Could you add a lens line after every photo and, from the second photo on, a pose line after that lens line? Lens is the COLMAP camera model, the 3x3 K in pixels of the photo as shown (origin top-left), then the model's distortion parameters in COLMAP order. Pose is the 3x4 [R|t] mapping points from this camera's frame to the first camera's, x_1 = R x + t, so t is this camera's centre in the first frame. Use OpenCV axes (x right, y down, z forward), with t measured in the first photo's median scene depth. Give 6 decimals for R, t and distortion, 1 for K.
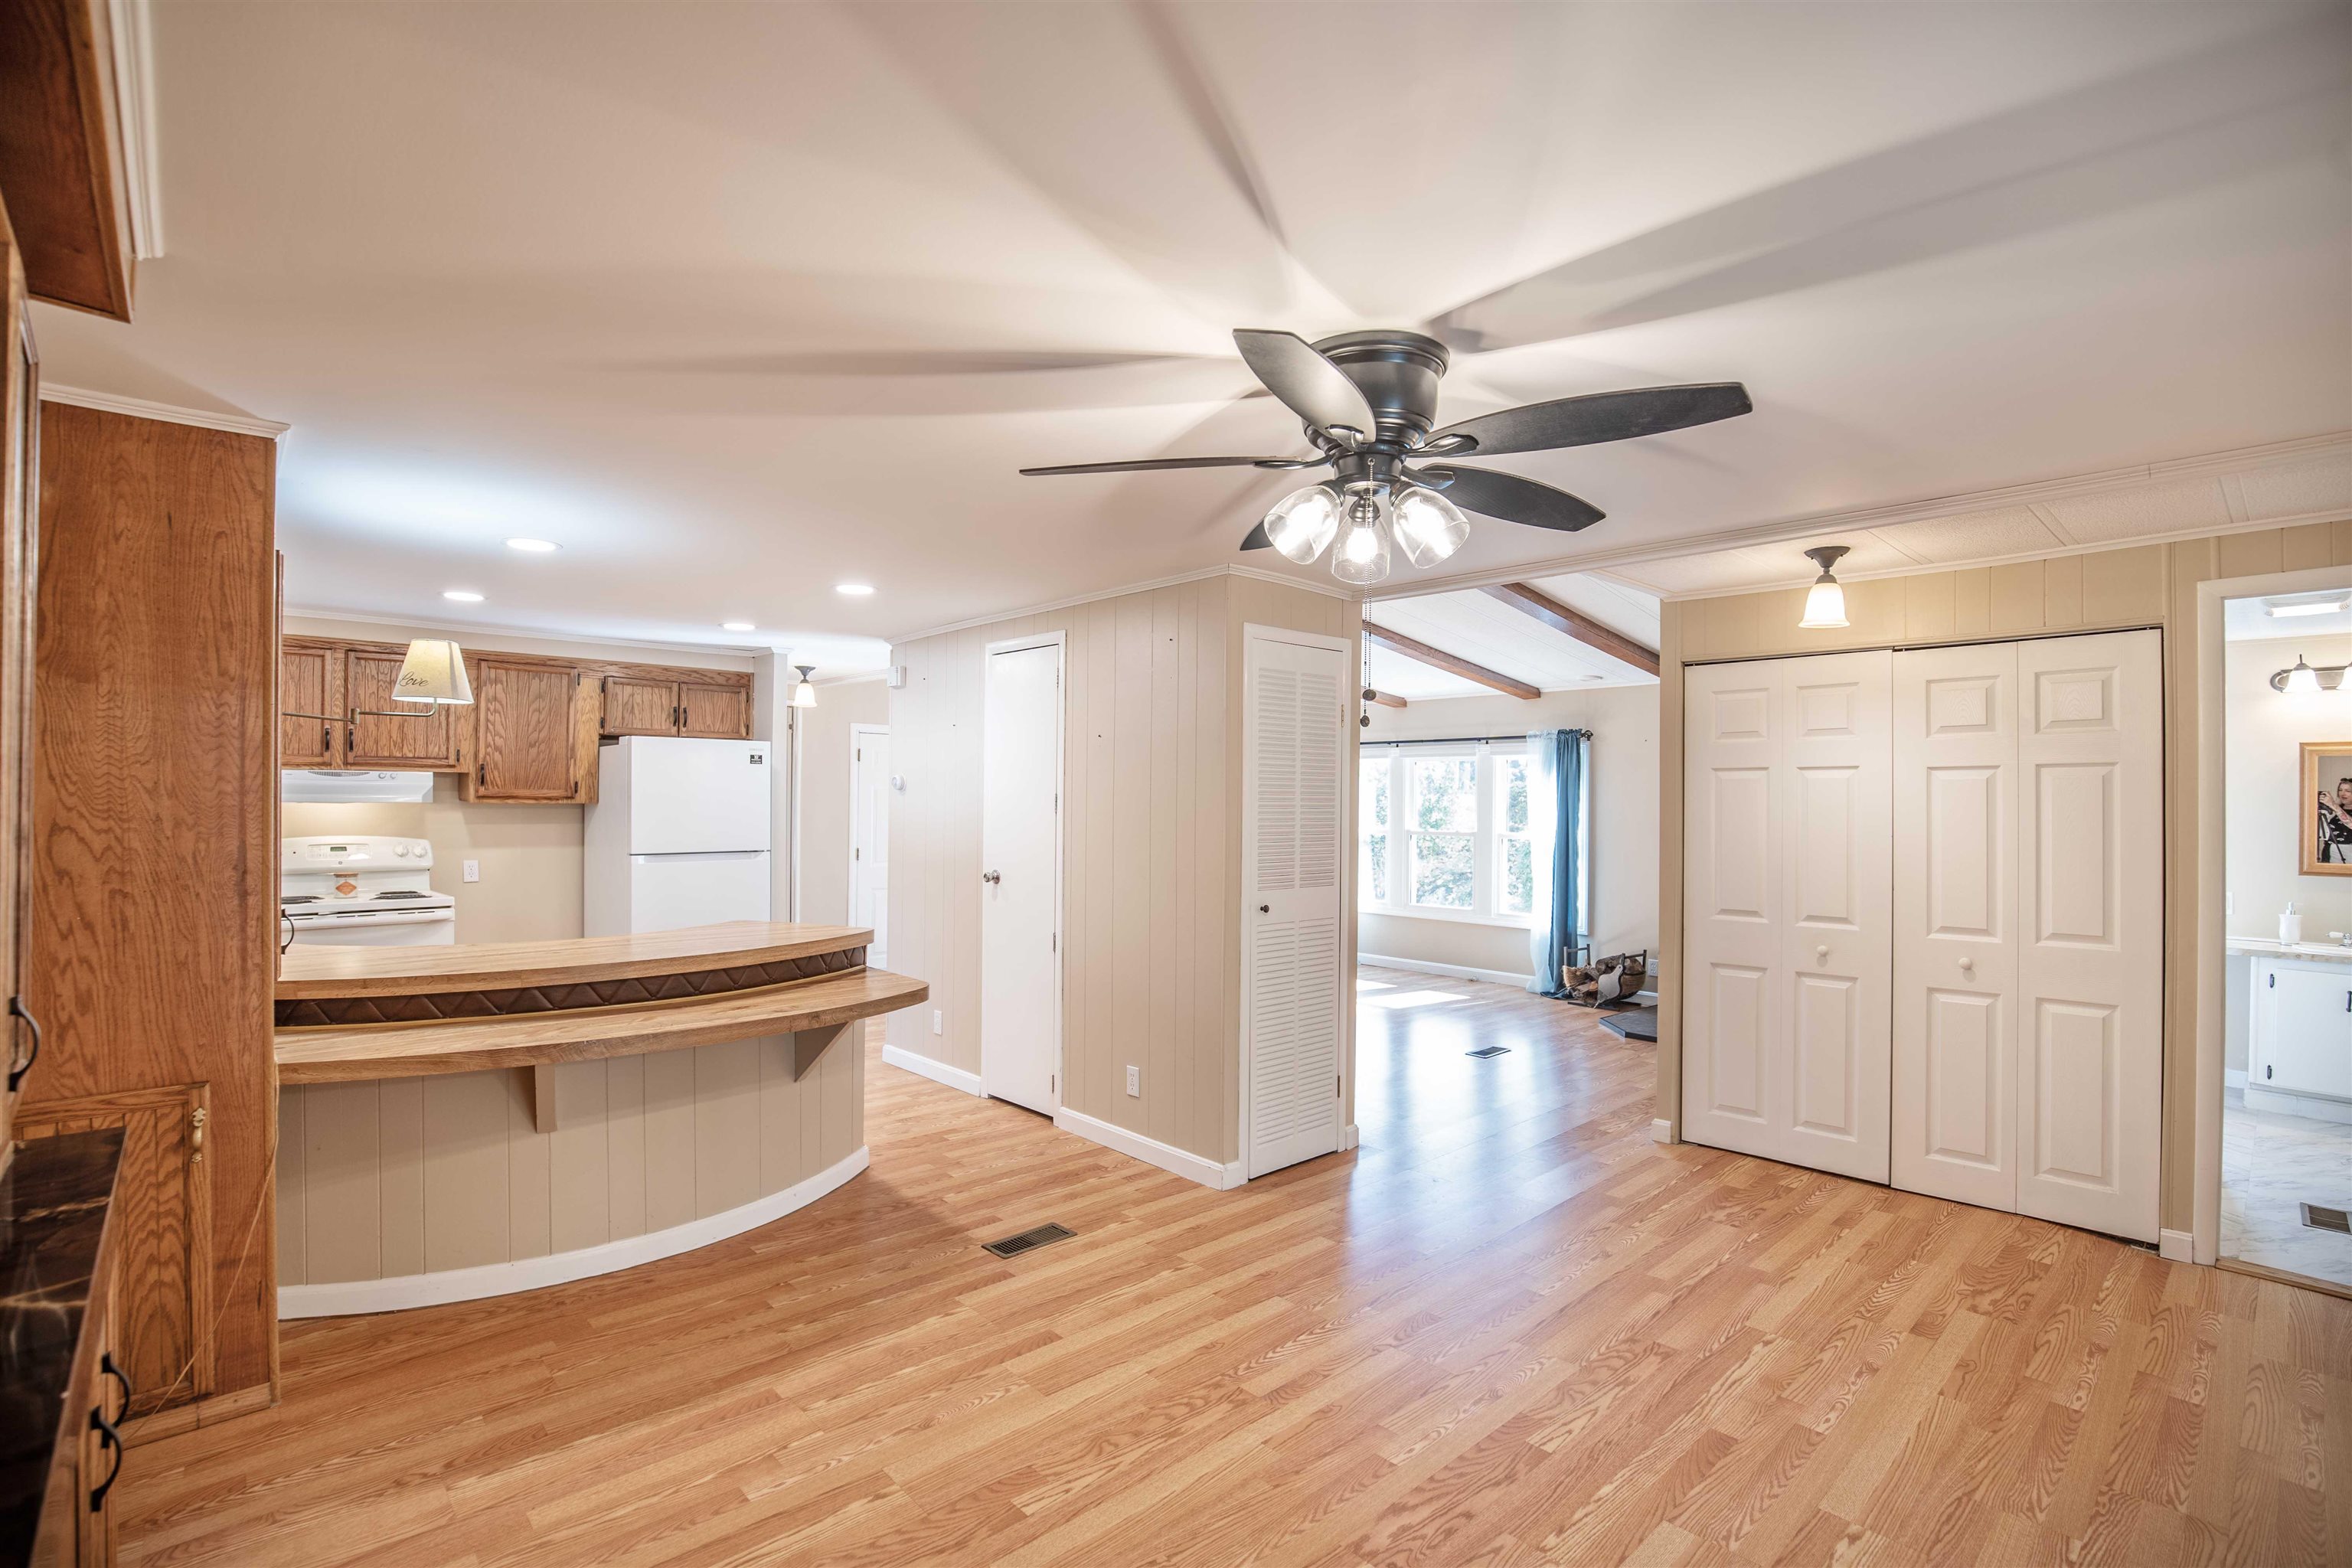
lens RADIAL K [[1094.7, 0, 1174.0], [0, 1094.7, 795.9], [0, 0, 1]] dist [-0.010002, -0.000328]
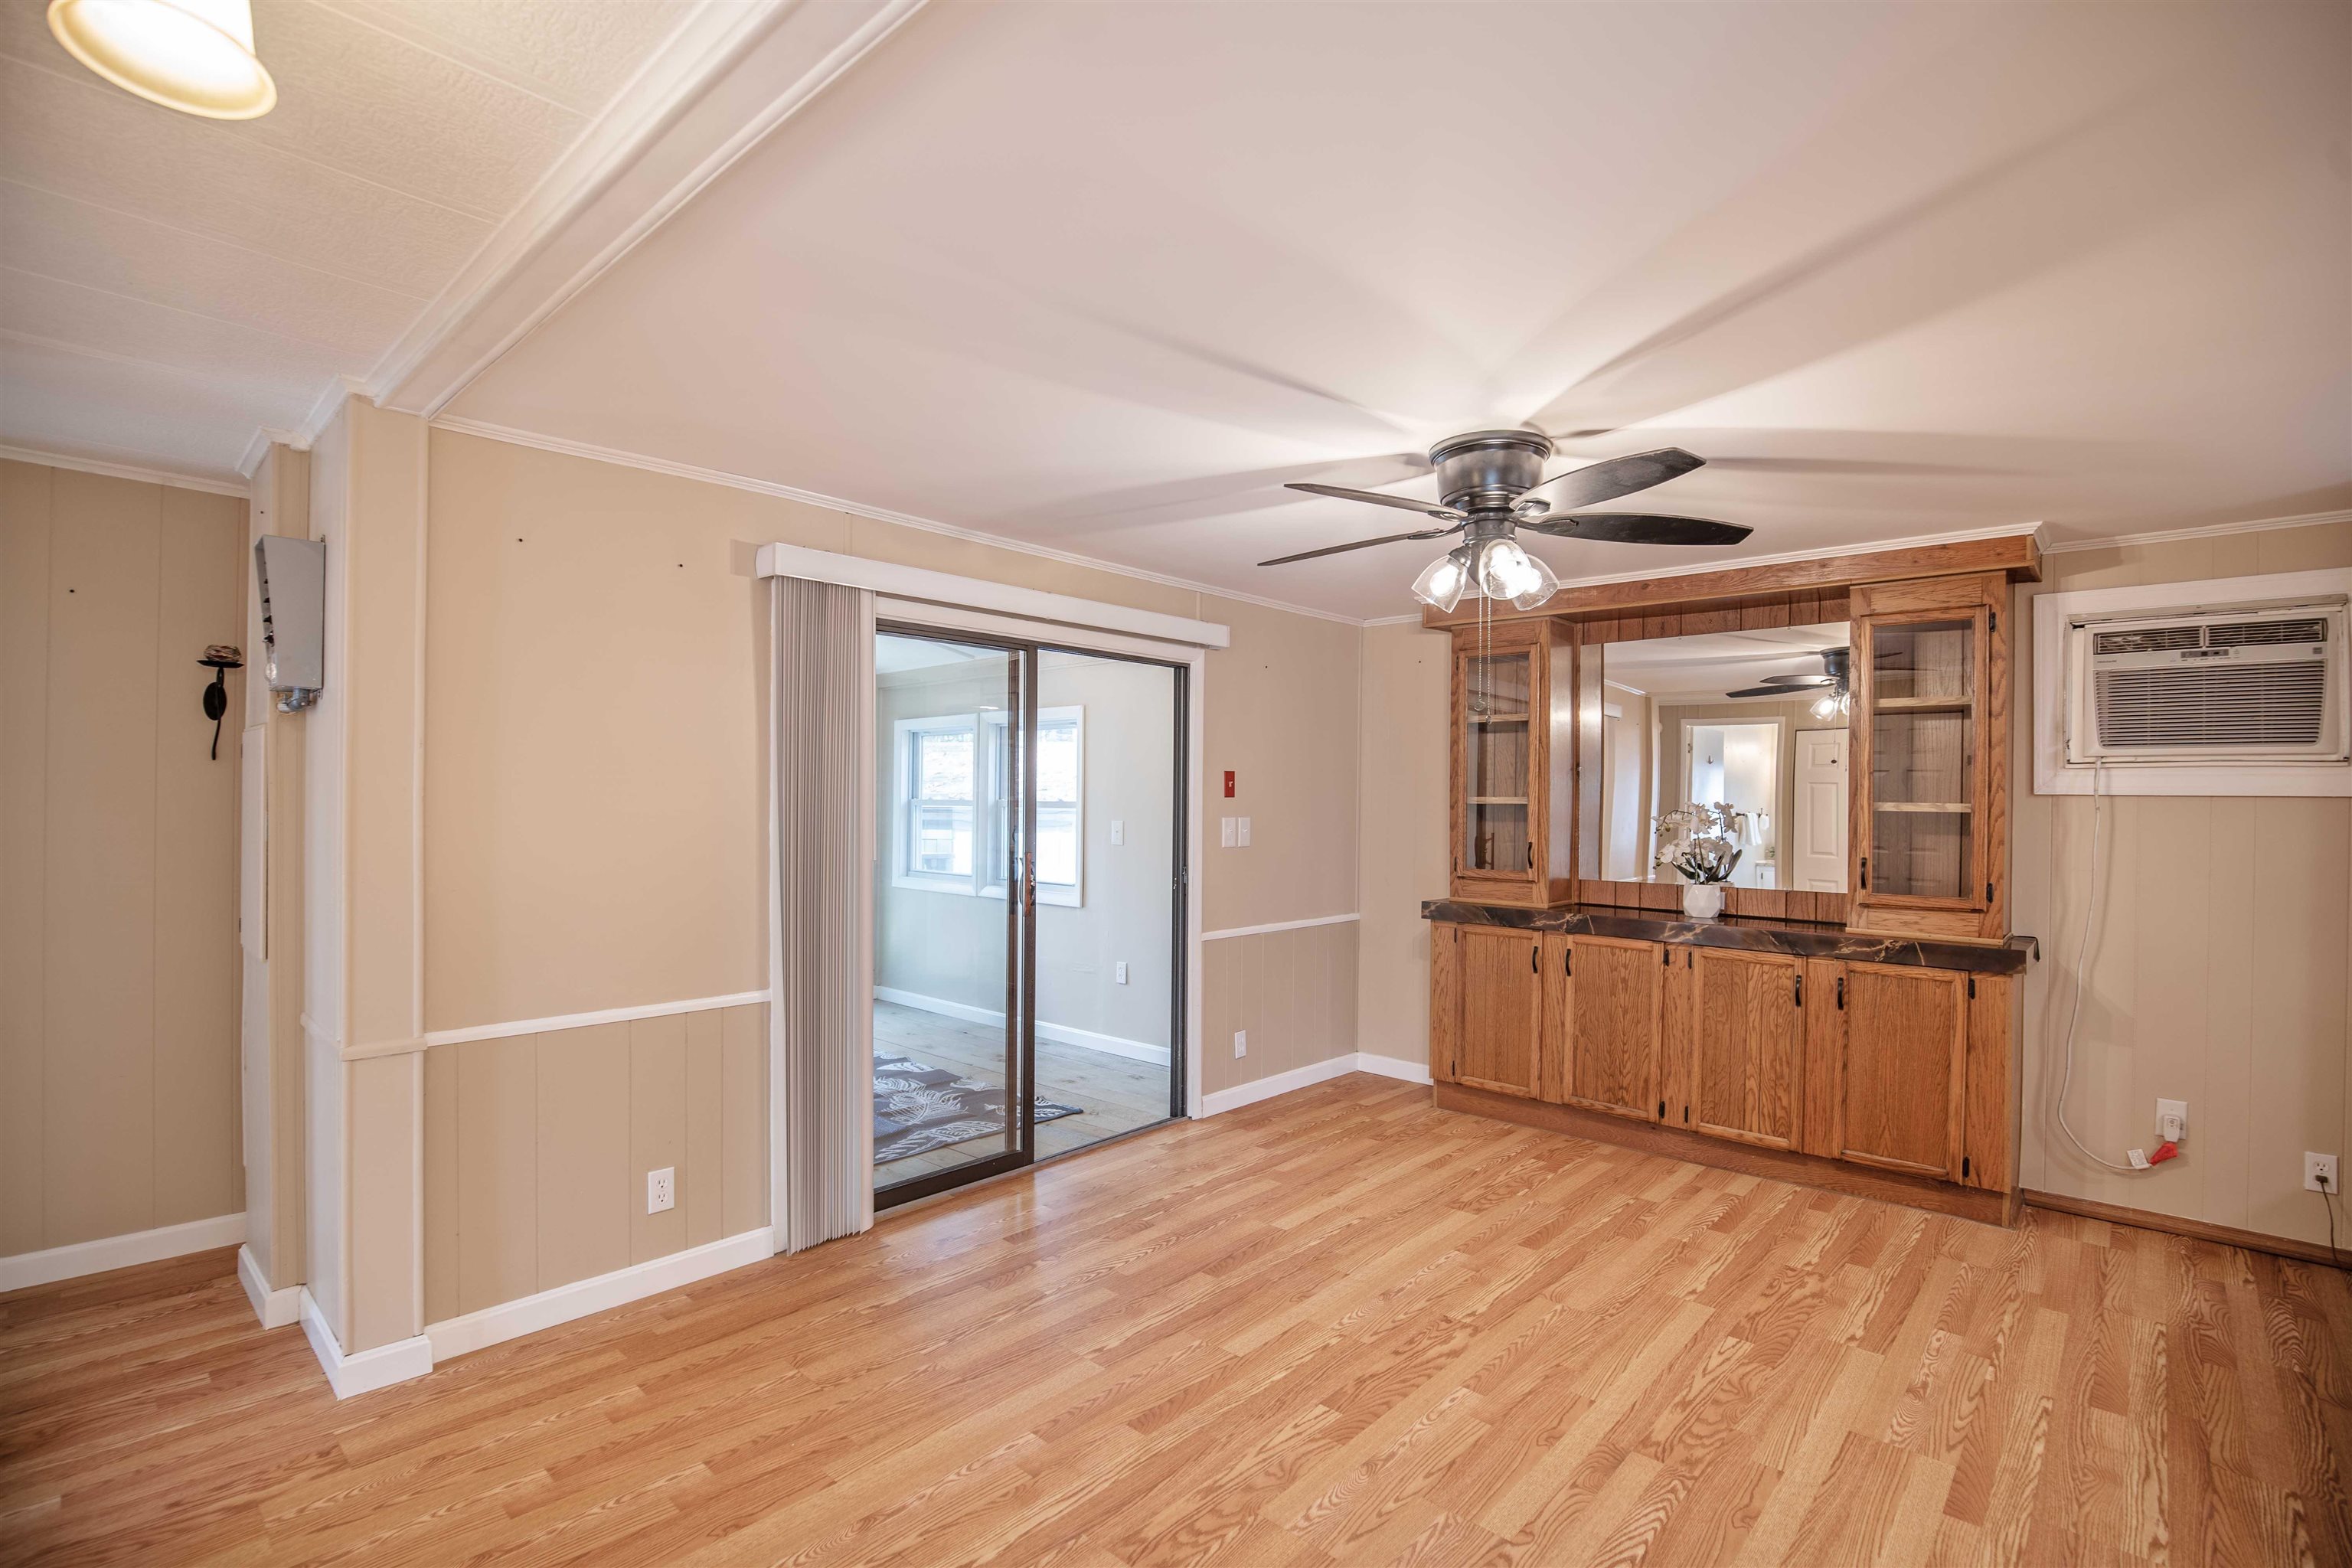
lens RADIAL K [[1094.7, 0, 1192.4], [0, 1094.7, 798.7], [0, 0, 1]] dist [-0.010002, -0.000328]
pose [[-0.995191, -0.023219, -0.095164, 0.649237], [-0.022409, 0.999703, -0.009575, 0.048642], [0.095358, -0.007397, -0.995416, 2.270345]]
